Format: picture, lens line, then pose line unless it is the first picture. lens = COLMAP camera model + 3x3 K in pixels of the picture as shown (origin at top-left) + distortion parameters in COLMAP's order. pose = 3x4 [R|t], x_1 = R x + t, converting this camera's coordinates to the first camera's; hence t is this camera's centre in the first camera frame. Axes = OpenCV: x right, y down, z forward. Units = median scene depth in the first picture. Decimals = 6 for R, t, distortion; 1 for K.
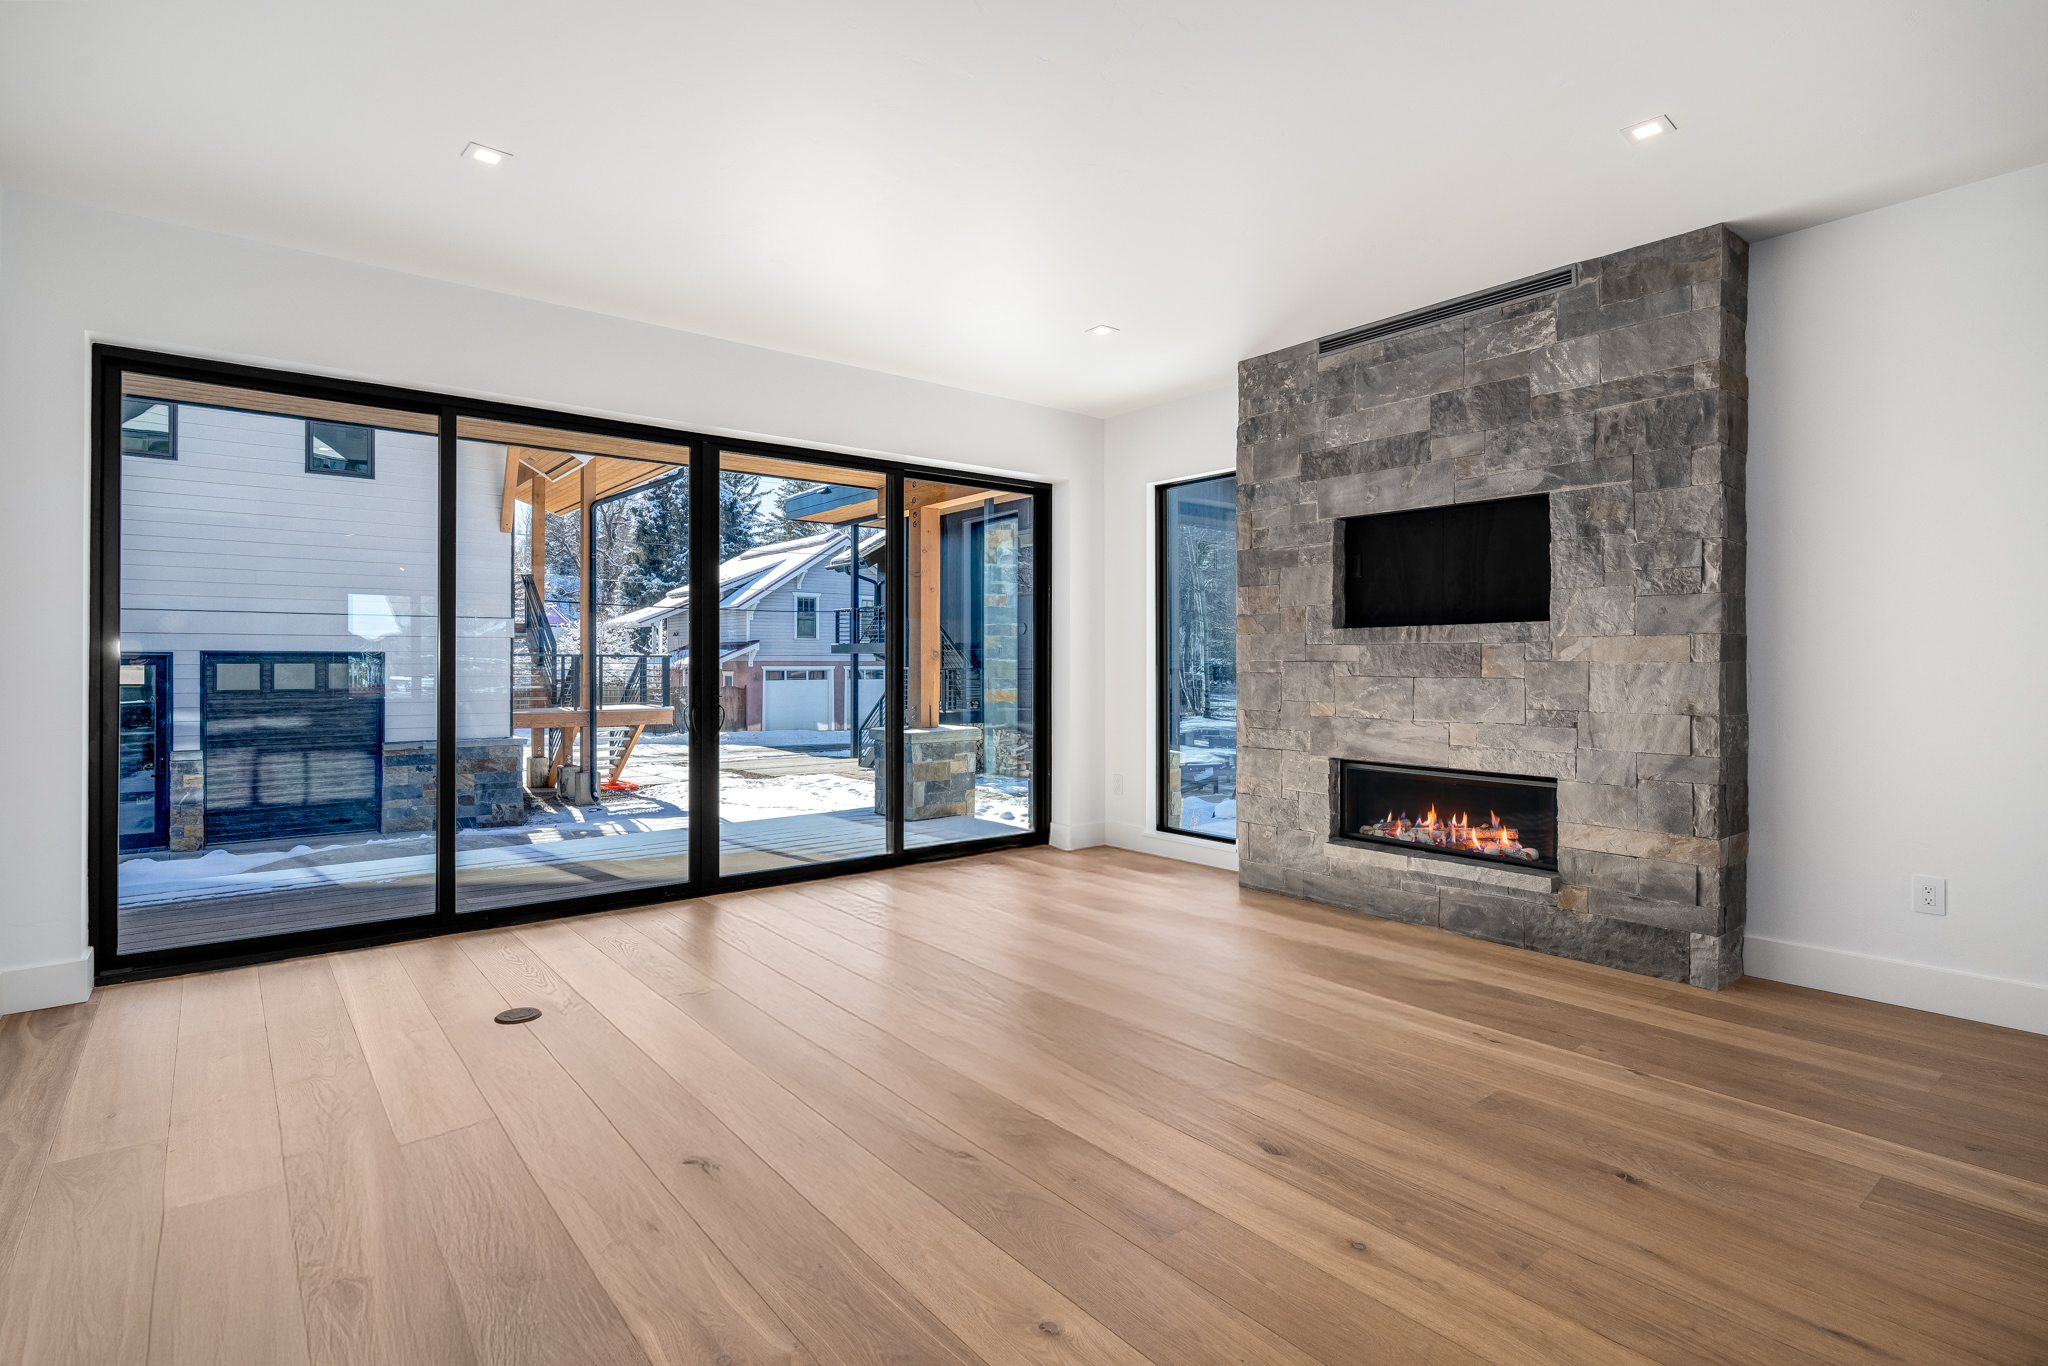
lens RADIAL K [[966.6, 0, 1042.0], [0, 966.6, 654.3], [0, 0, 1]] dist [-0.011959, 0.003764]
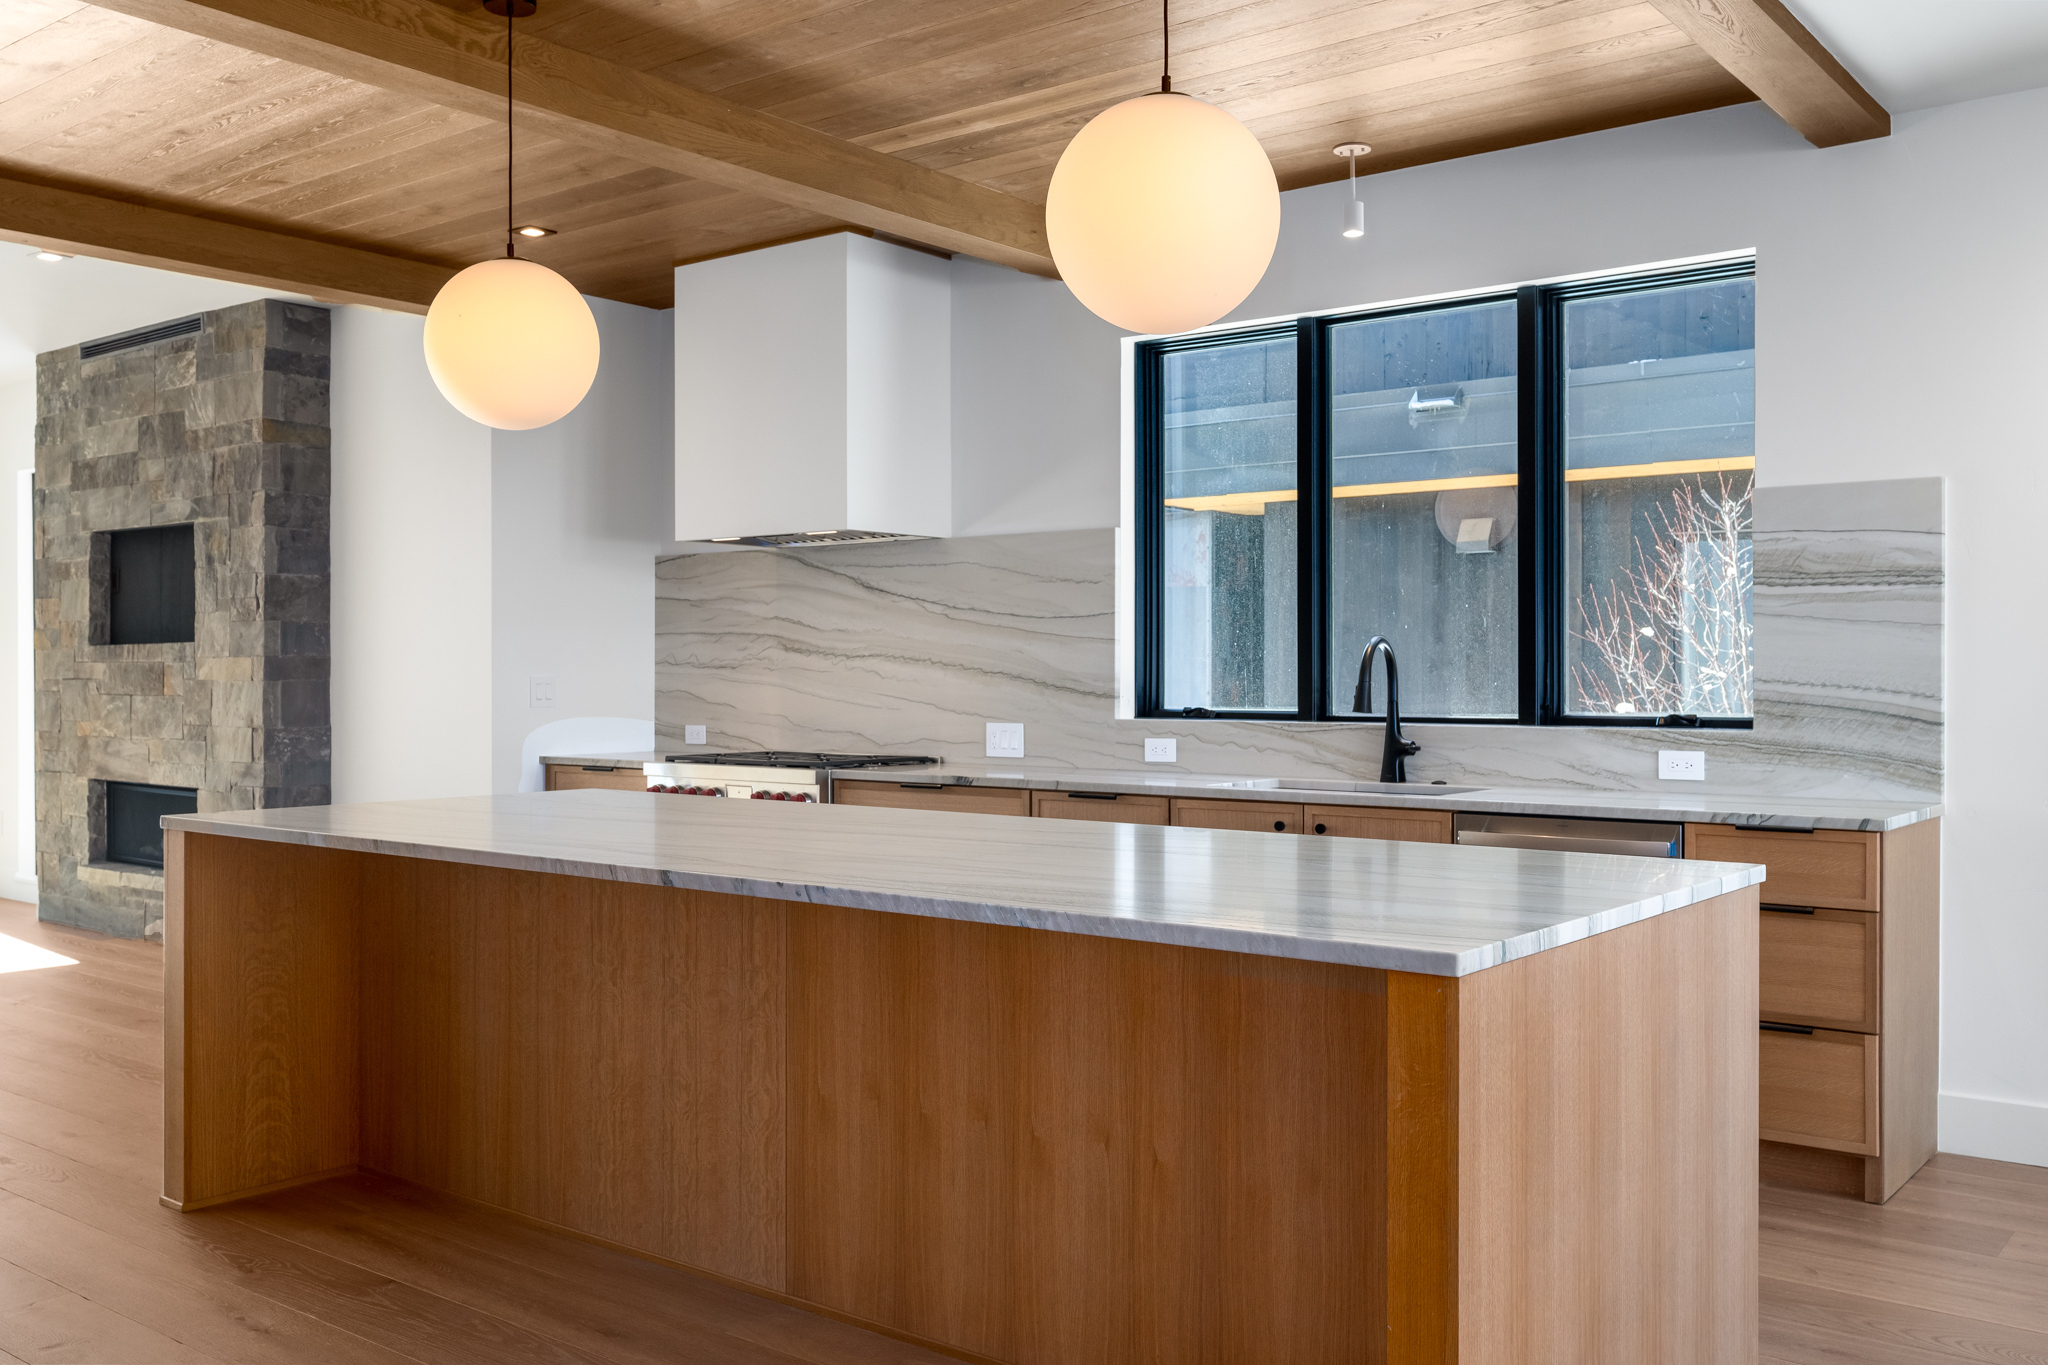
lens RADIAL K [[1874.5, 0, 1039.5], [0, 1874.5, 692.0], [0, 0, 1]] dist [-0.002793, 0.000000]
pose [[0.983560, -0.003326, 0.180551, 1.036992], [0.000275, 0.999857, 0.016922, -0.013659], [-0.180581, -0.016594, 0.983420, -1.179910]]
